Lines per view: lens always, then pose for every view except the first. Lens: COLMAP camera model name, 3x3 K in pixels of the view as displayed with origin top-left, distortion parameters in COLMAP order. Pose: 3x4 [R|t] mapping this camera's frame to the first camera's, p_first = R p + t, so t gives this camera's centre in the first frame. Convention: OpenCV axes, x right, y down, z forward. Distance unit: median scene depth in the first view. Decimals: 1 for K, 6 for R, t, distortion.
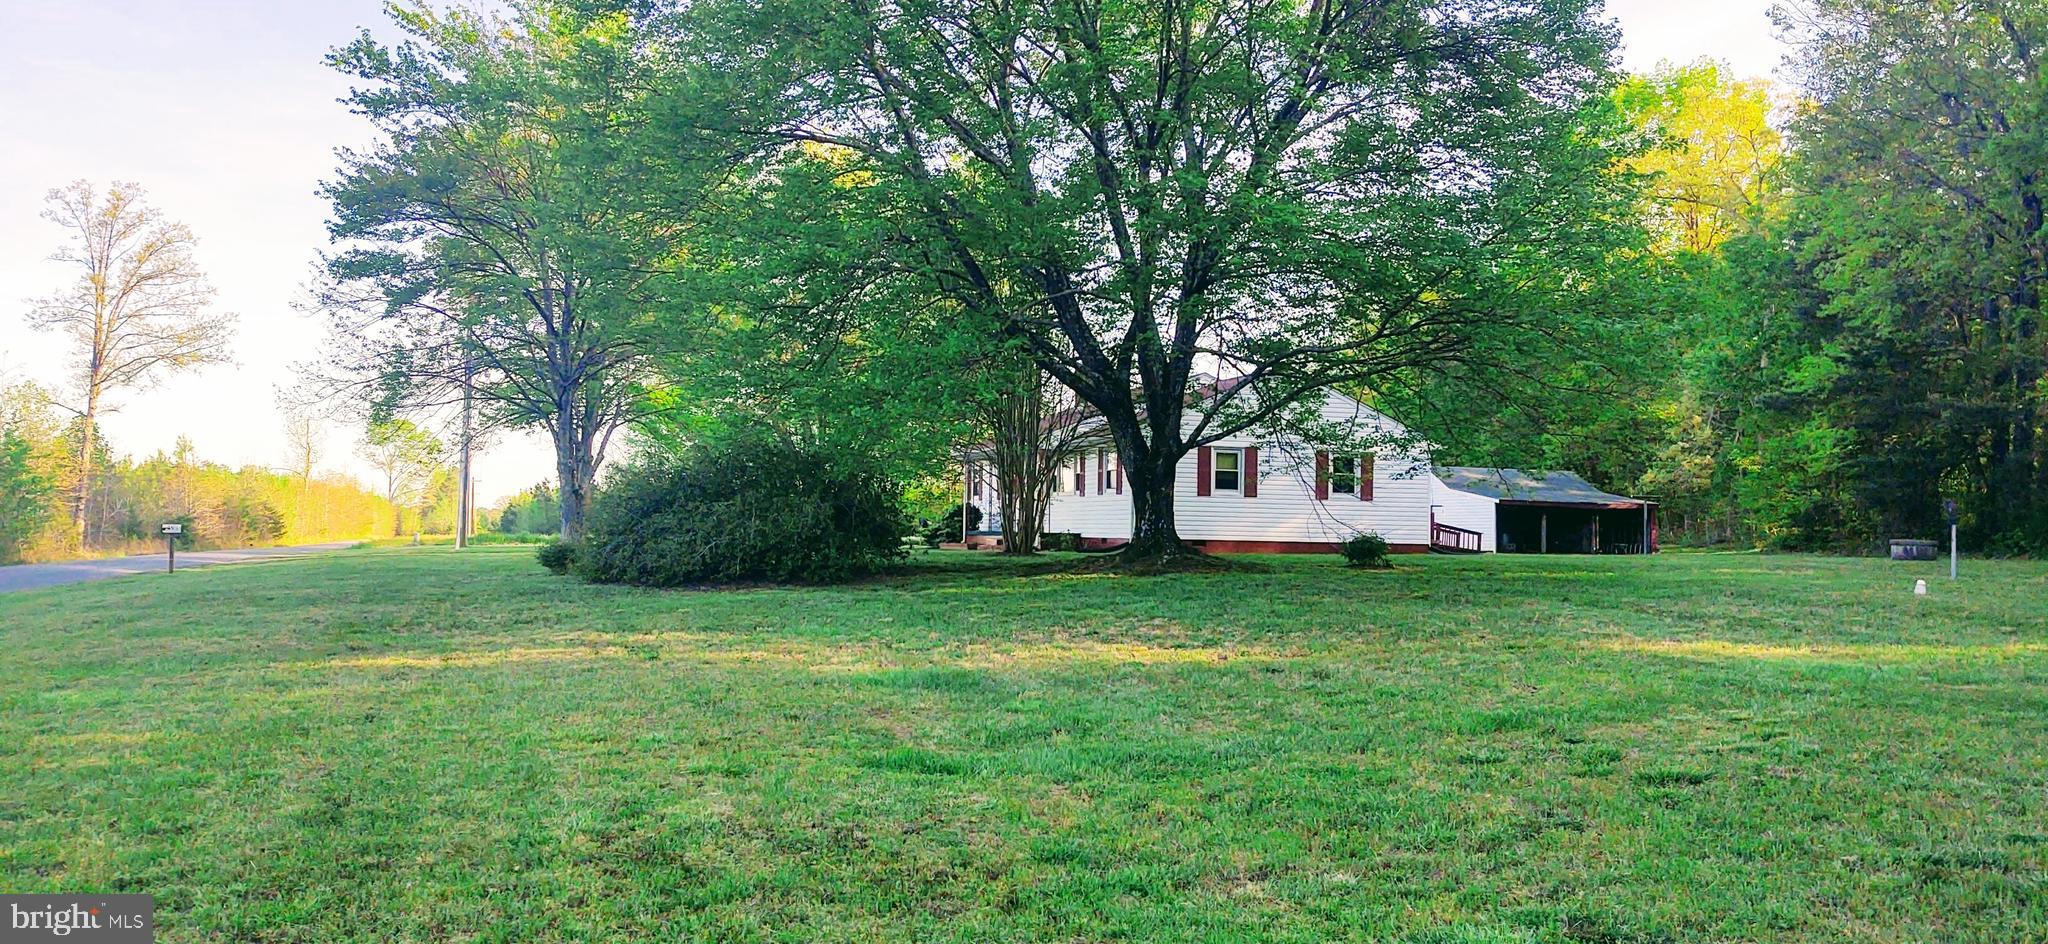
lens RADIAL K [[1548.8, 0, 1023.9], [0, 1548.8, 469.8], [0, 0, 1]] dist [0.028056, -0.010297]
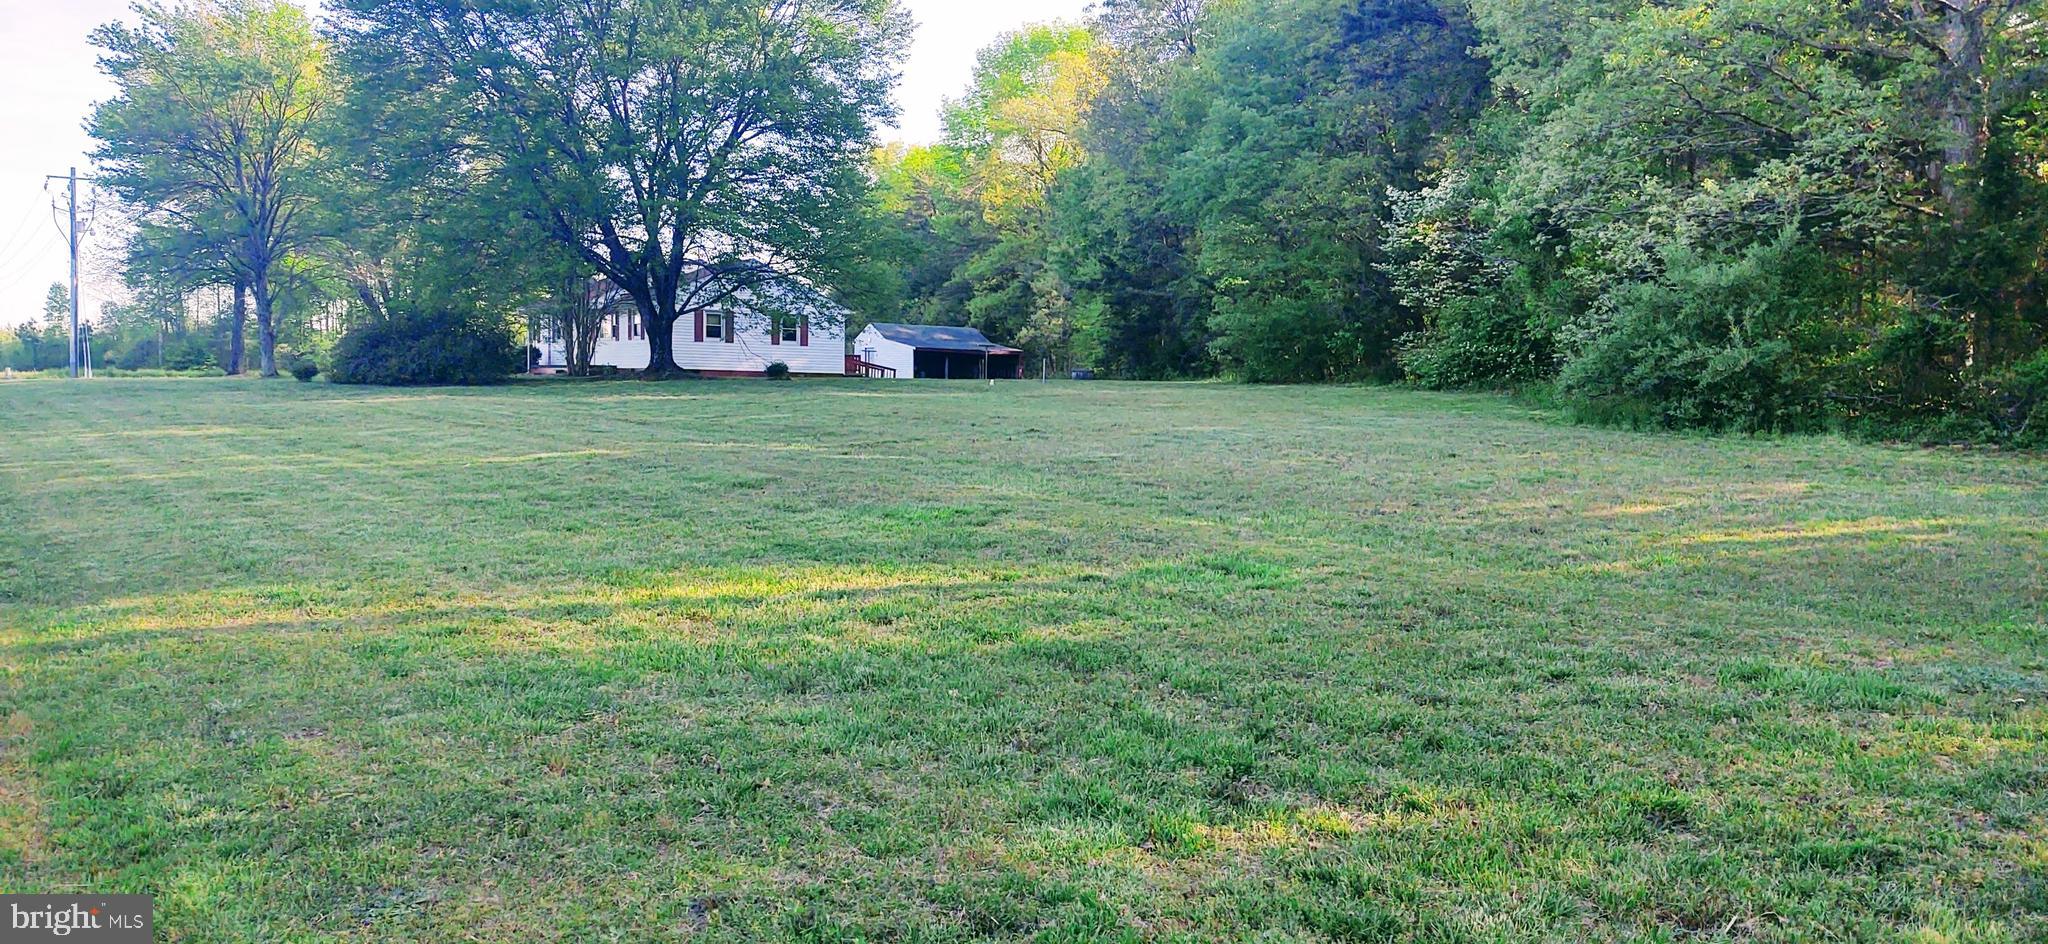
lens RADIAL K [[1548.8, 0, 1013.8], [0, 1548.8, 465.4], [0, 0, 1]] dist [0.028056, -0.010297]
pose [[0.959589, -0.009314, 0.281250, -0.018590], [-0.017853, 0.995424, 0.093878, -0.011490], [-0.280837, -0.095106, 0.955032, -0.585466]]
